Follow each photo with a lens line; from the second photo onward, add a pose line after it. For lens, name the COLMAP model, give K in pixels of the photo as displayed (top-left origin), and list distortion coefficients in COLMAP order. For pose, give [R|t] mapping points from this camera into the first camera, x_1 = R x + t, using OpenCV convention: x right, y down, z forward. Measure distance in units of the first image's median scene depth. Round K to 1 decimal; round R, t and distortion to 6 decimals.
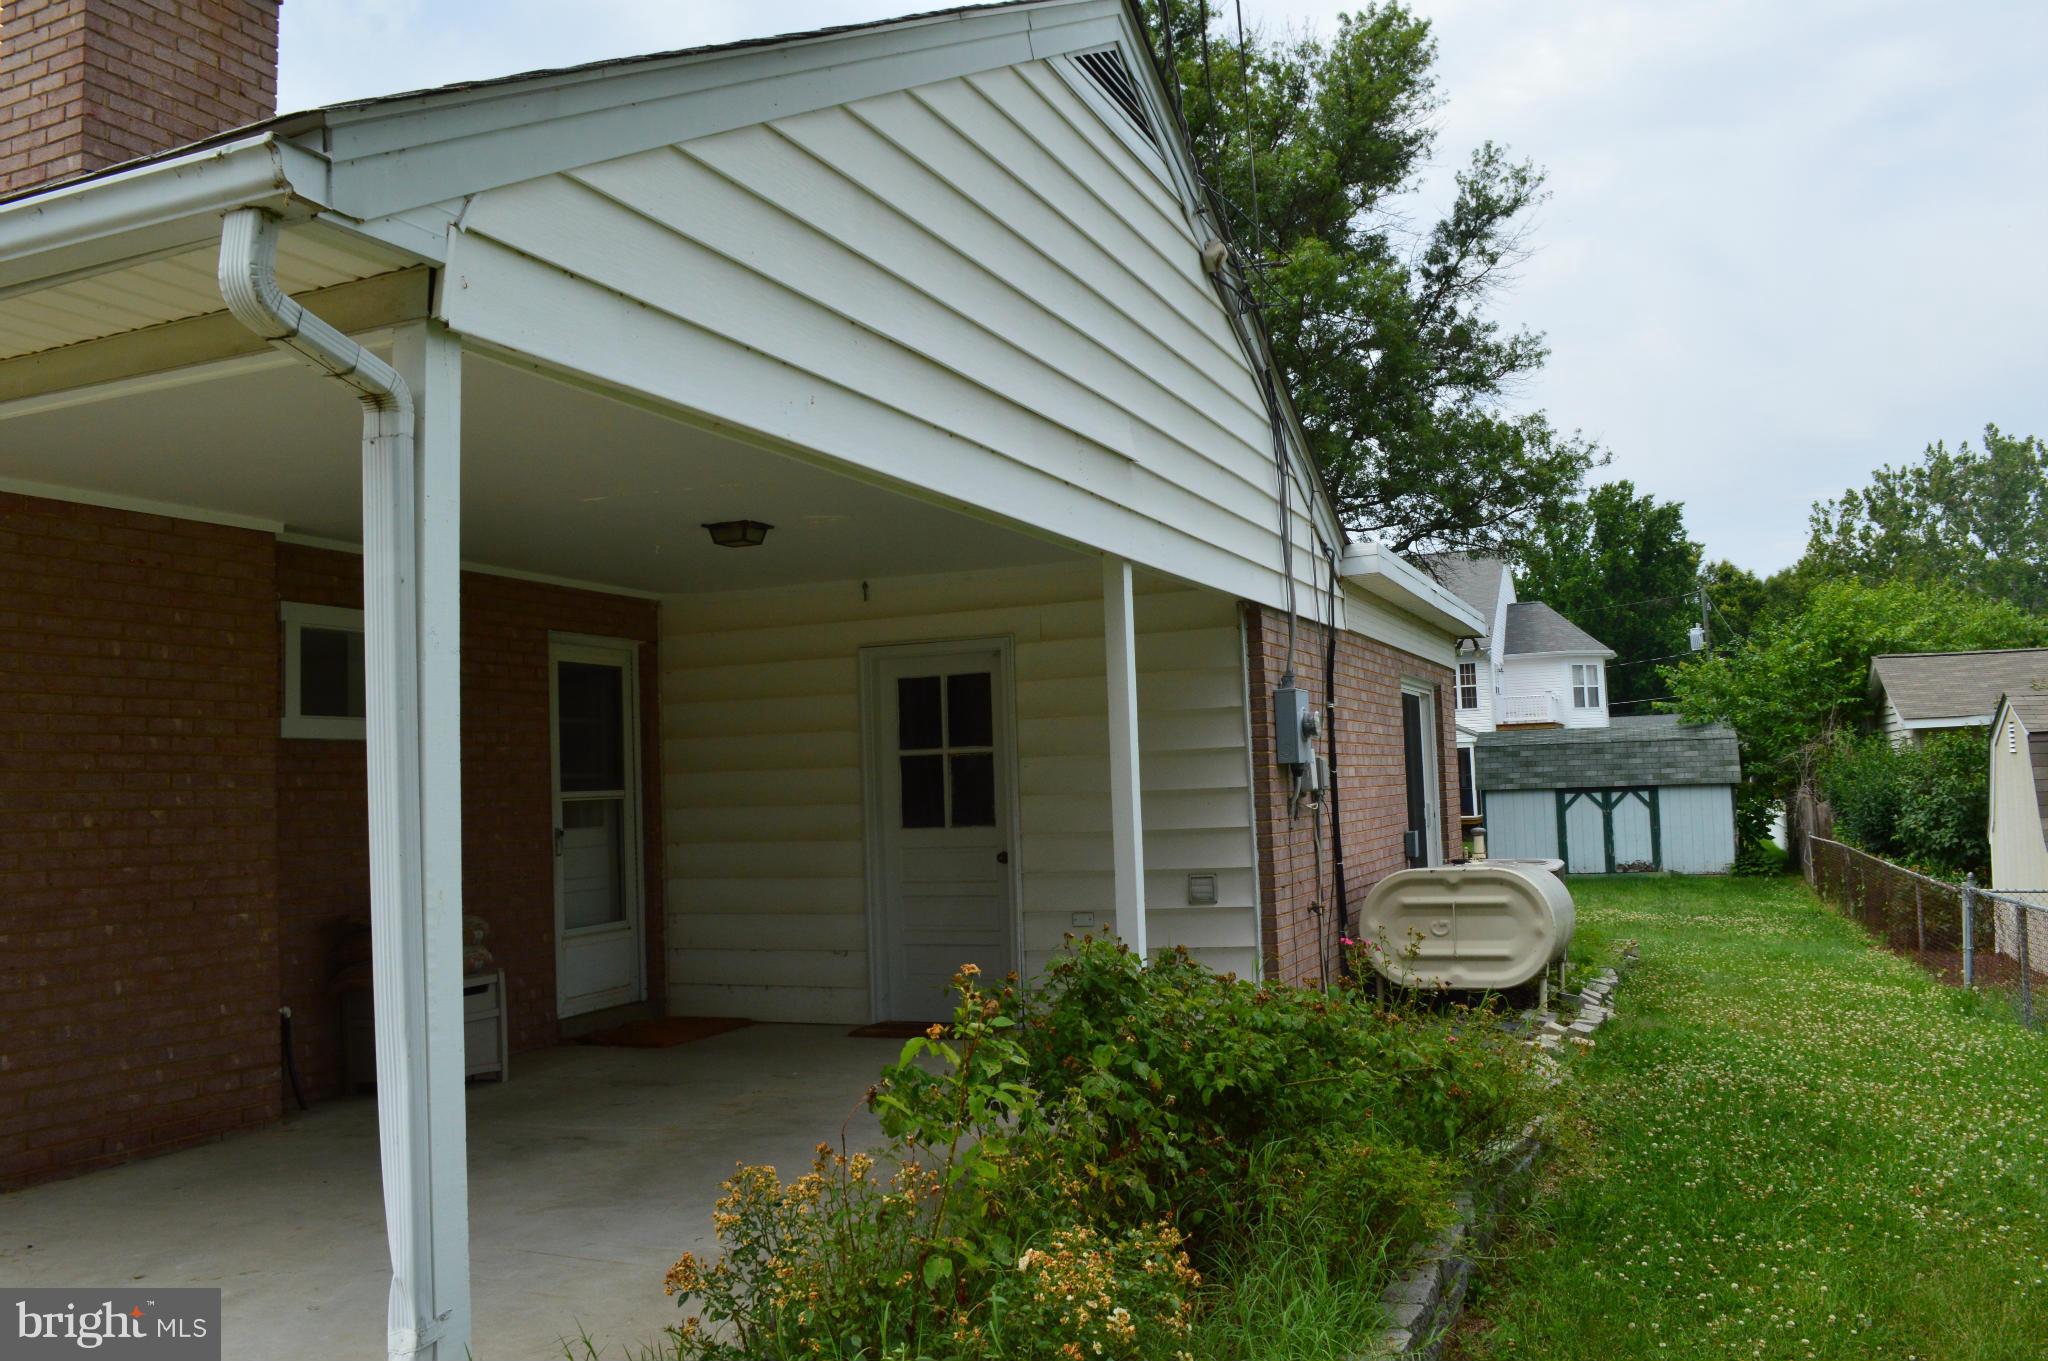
lens RADIAL K [[1675.5, 0, 1010.6], [0, 1675.5, 668.9], [0, 0, 1]] dist [-0.069656, 0.002738]
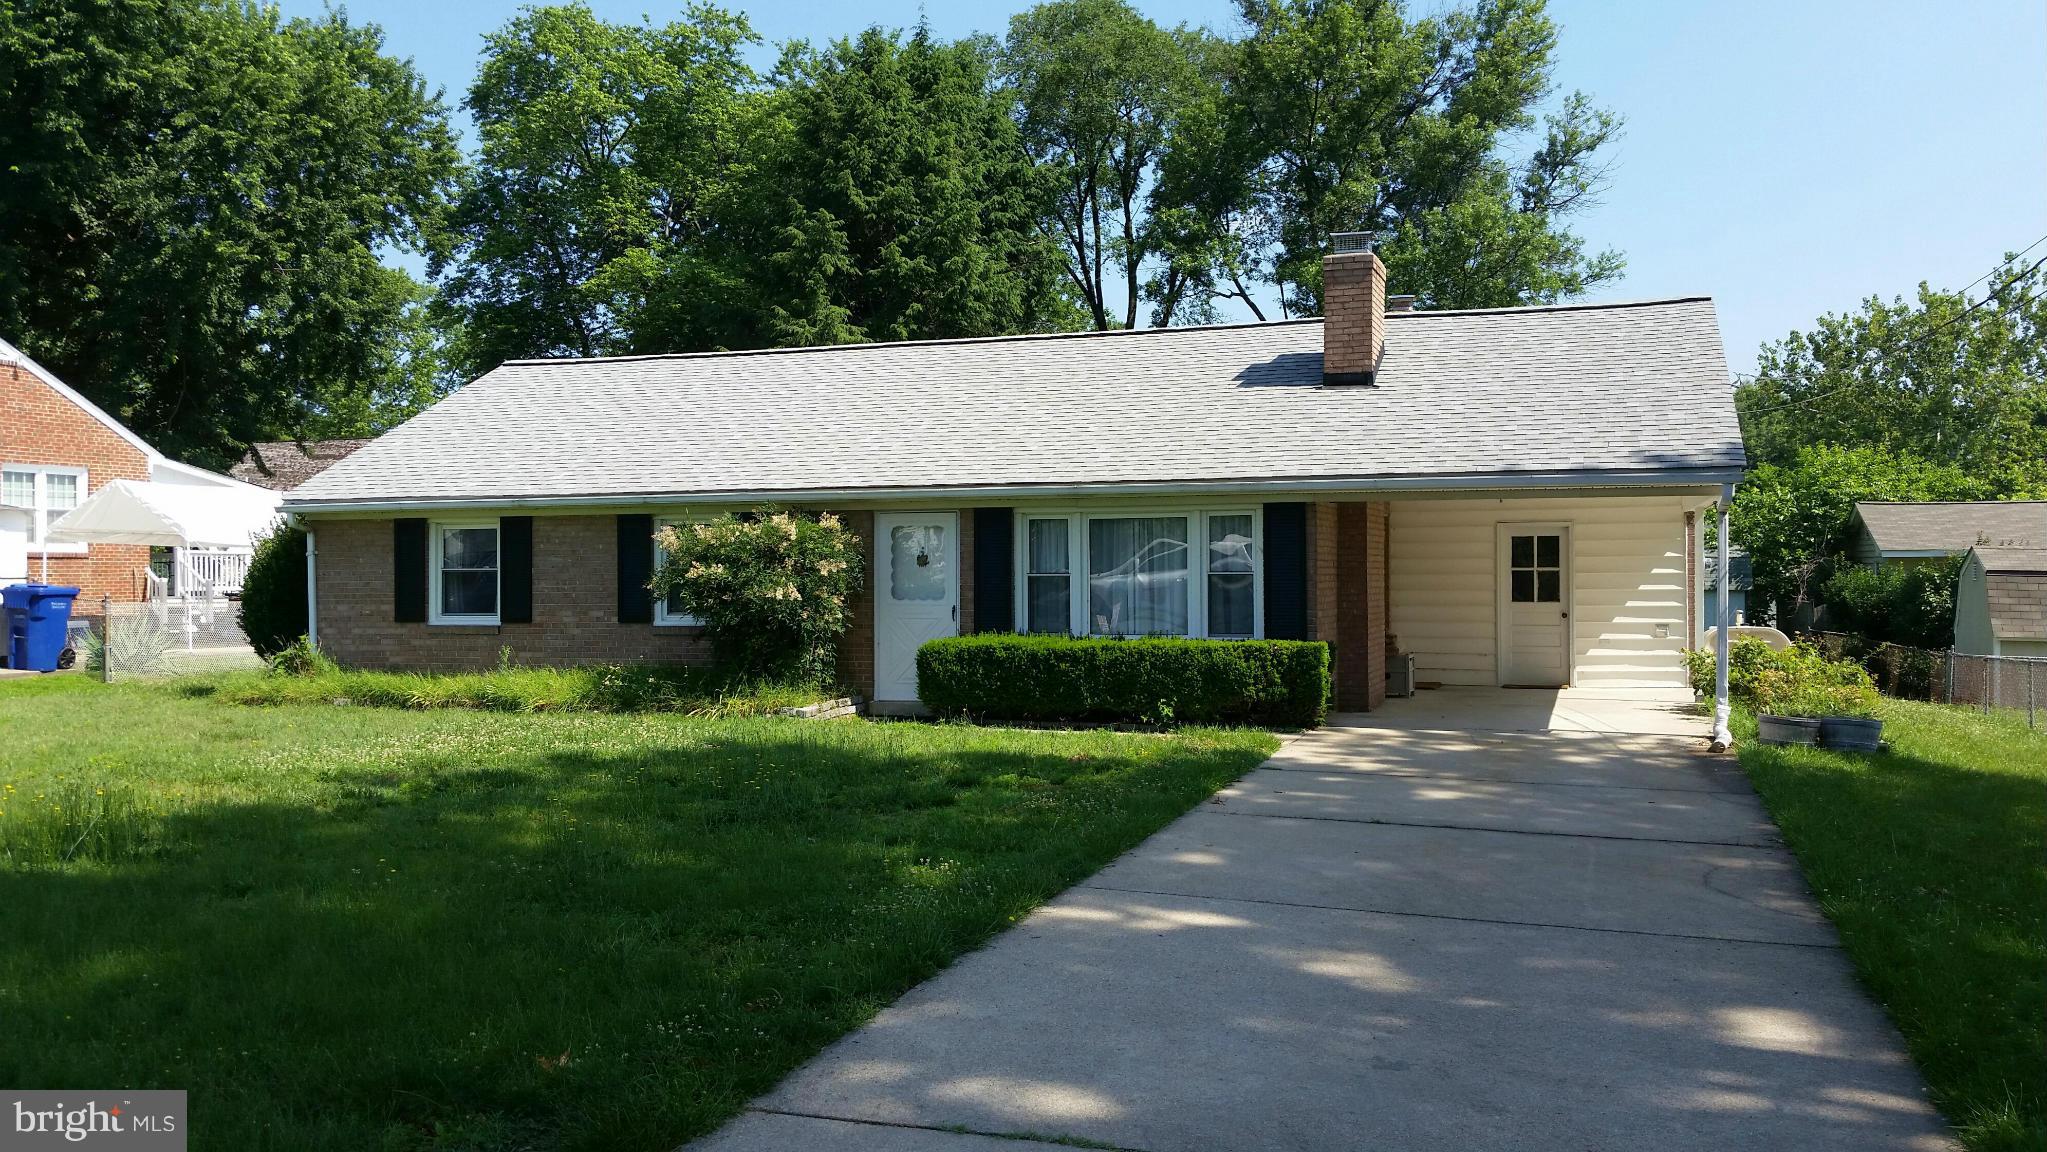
lens RADIAL K [[1649.3, 0, 1023.5], [0, 1649.3, 576.0], [0, 0, 1]] dist [0.155913, -0.391573]
pose [[0.997686, 0.026040, 0.062802, -0.216739], [-0.030499, 0.997001, 0.071128, -0.020310], [-0.060761, -0.072879, 0.995488, -0.303604]]
